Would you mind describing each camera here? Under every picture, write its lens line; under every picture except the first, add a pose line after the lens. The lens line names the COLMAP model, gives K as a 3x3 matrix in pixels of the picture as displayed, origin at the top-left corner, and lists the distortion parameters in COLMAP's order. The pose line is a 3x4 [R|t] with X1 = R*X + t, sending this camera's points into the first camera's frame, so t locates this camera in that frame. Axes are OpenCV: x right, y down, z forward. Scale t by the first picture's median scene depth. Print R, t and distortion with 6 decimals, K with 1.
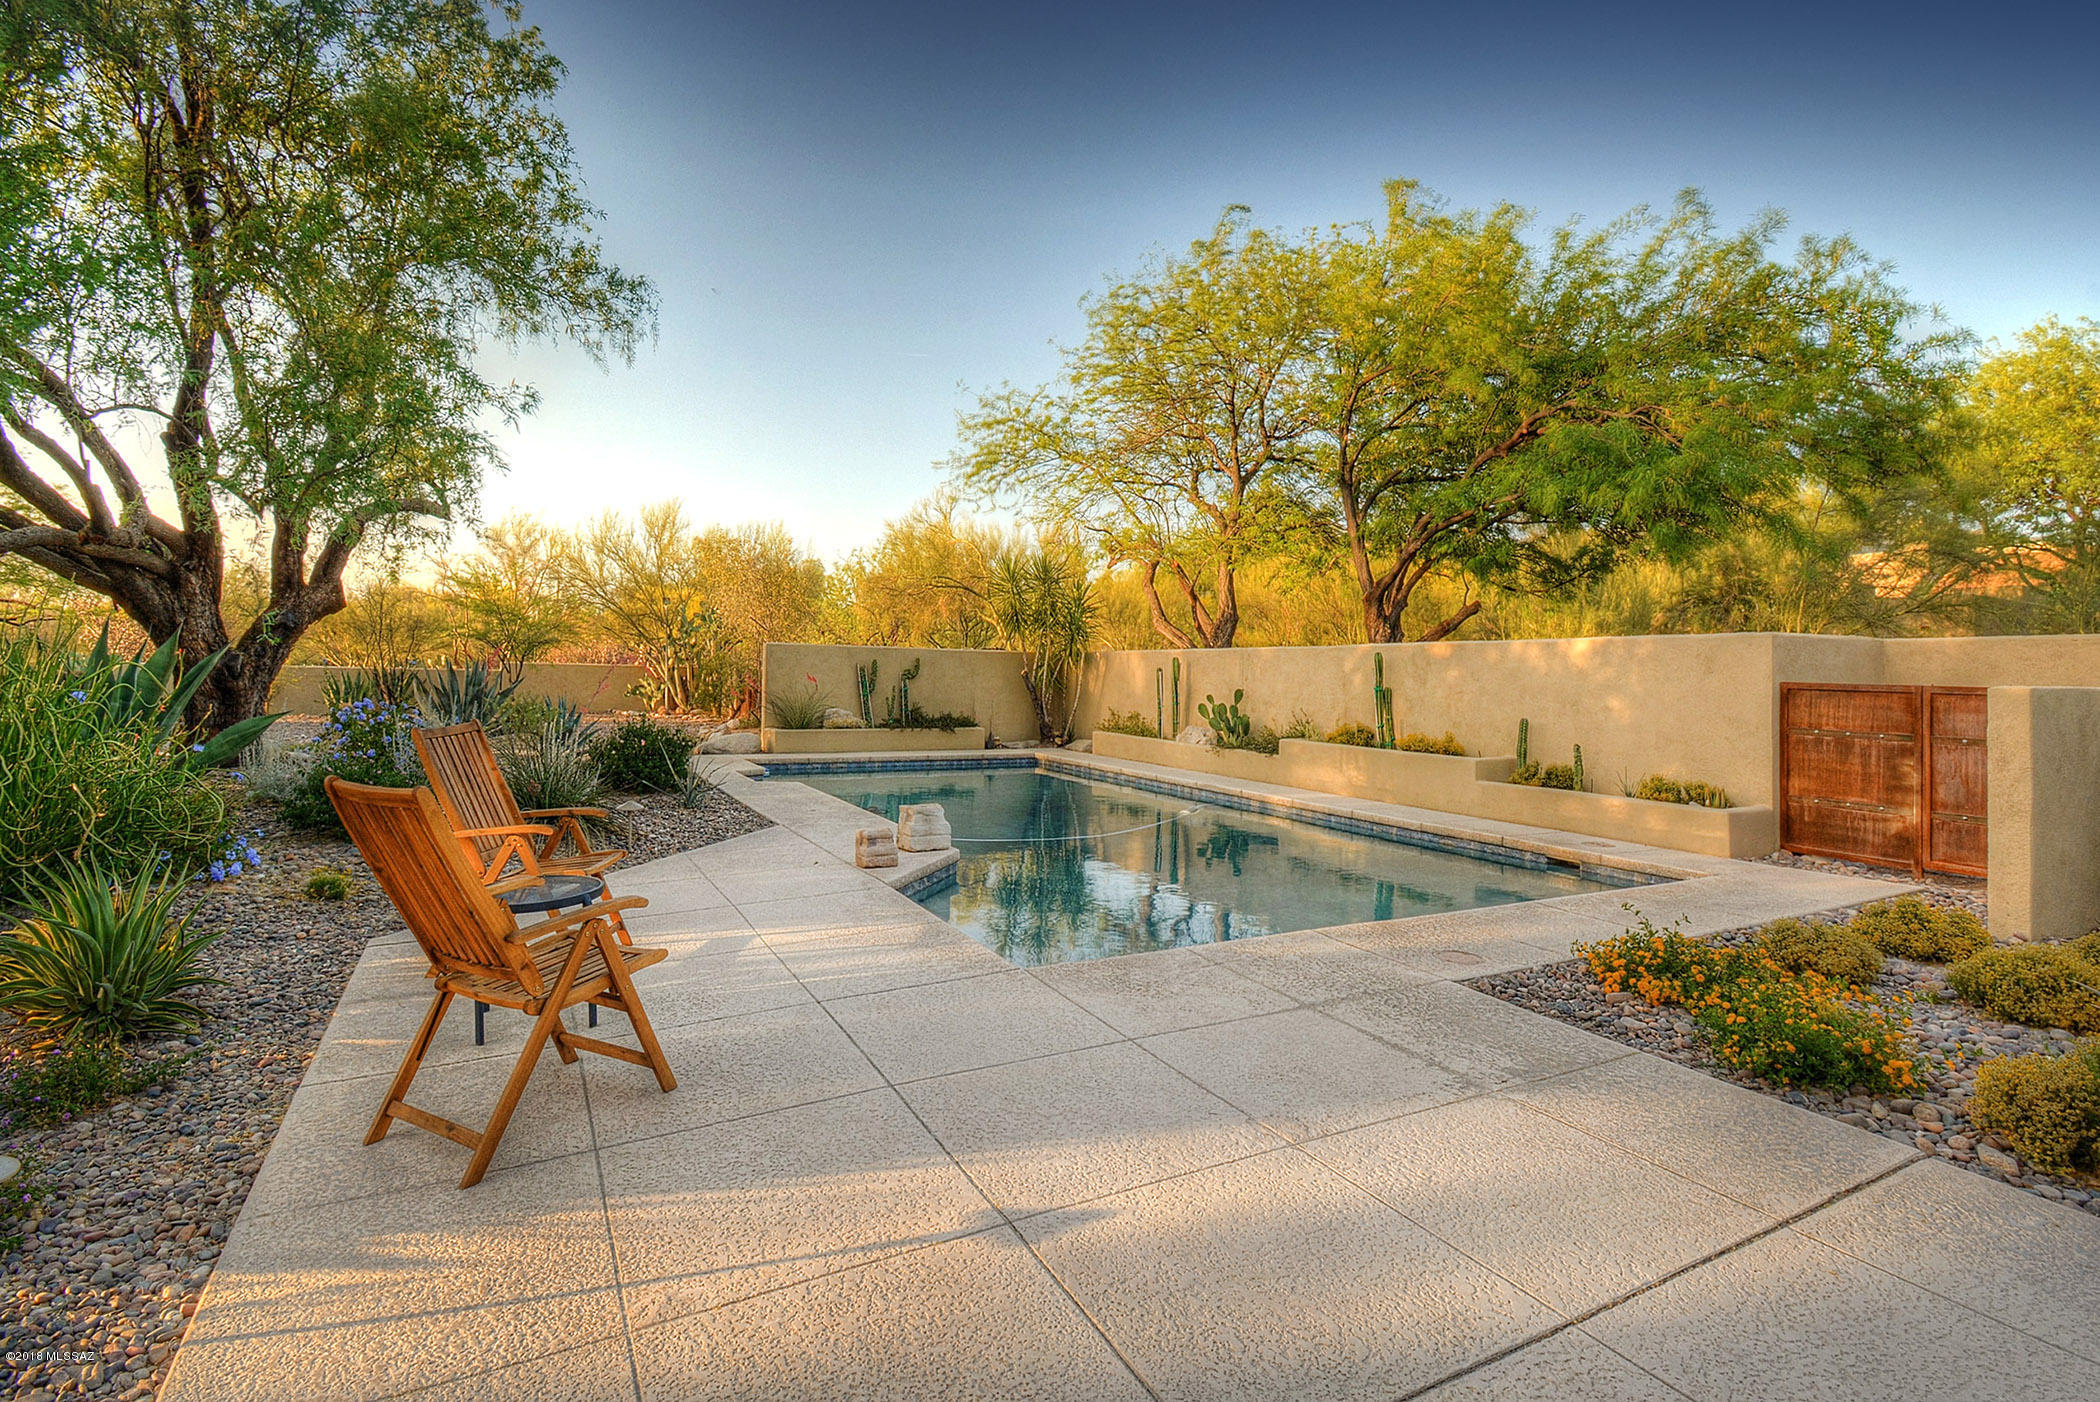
lens RADIAL K [[1025.0, 0, 1038.6], [0, 1025.0, 666.5], [0, 0, 1]] dist [-0.000988, -0.000468]
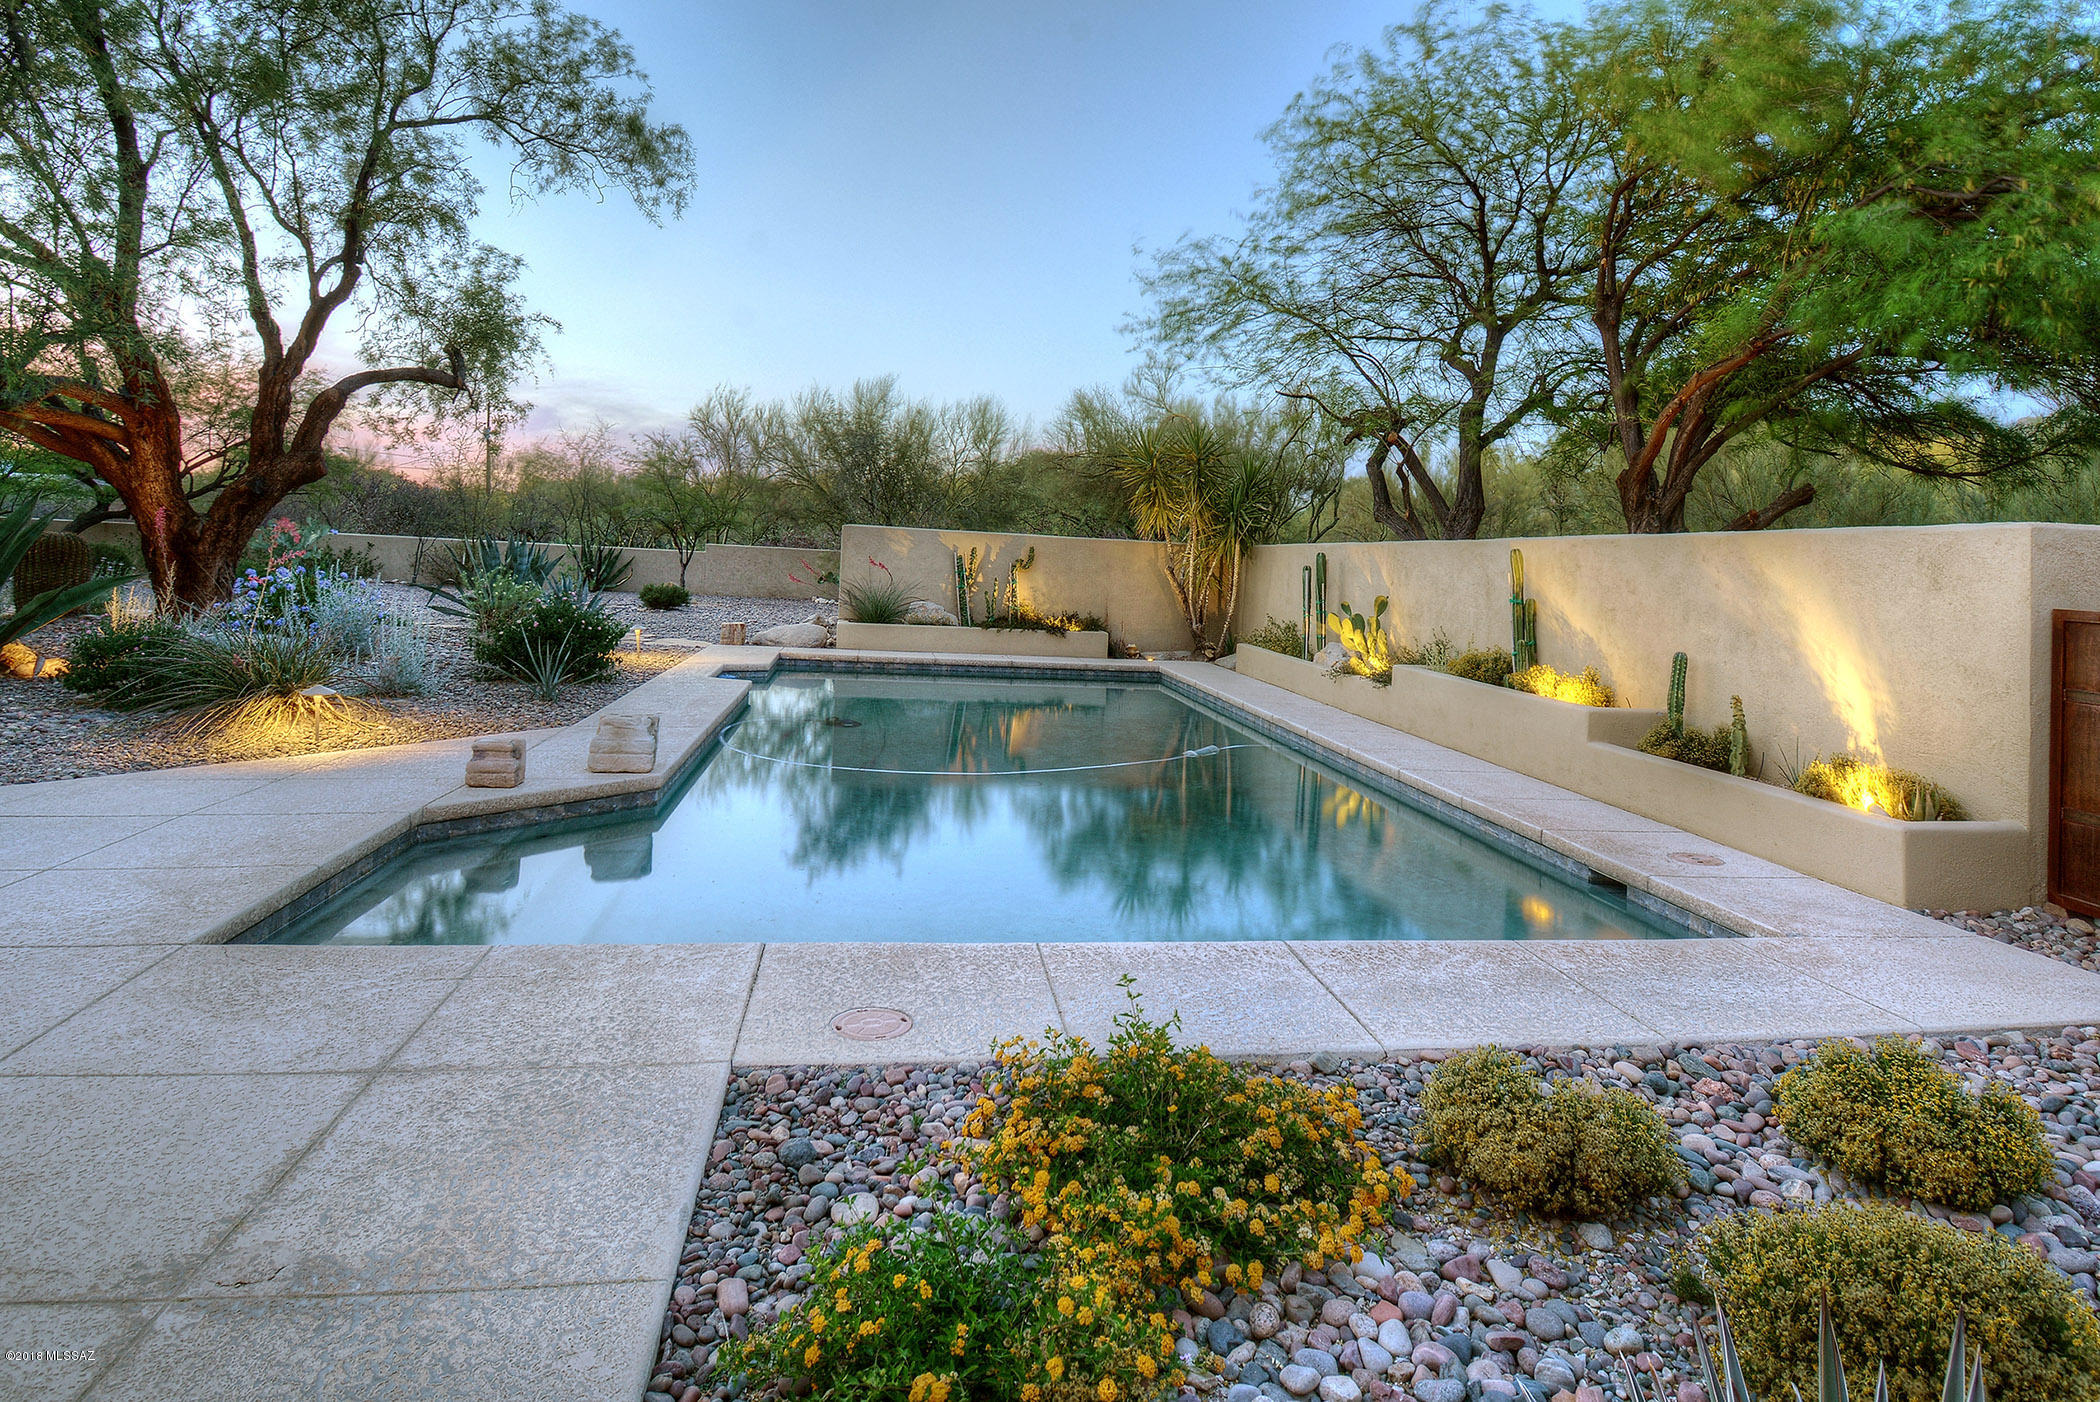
lens RADIAL K [[1145.7, 0, 1055.6], [0, 1145.7, 509.8], [0, 0, 1]] dist [0.002170, -0.012869]
pose [[0.946972, 0.014481, -0.320991, 0.351076], [-0.029762, 0.998642, -0.042749, 0.003207], [0.319936, 0.050036, 0.946117, 0.184479]]
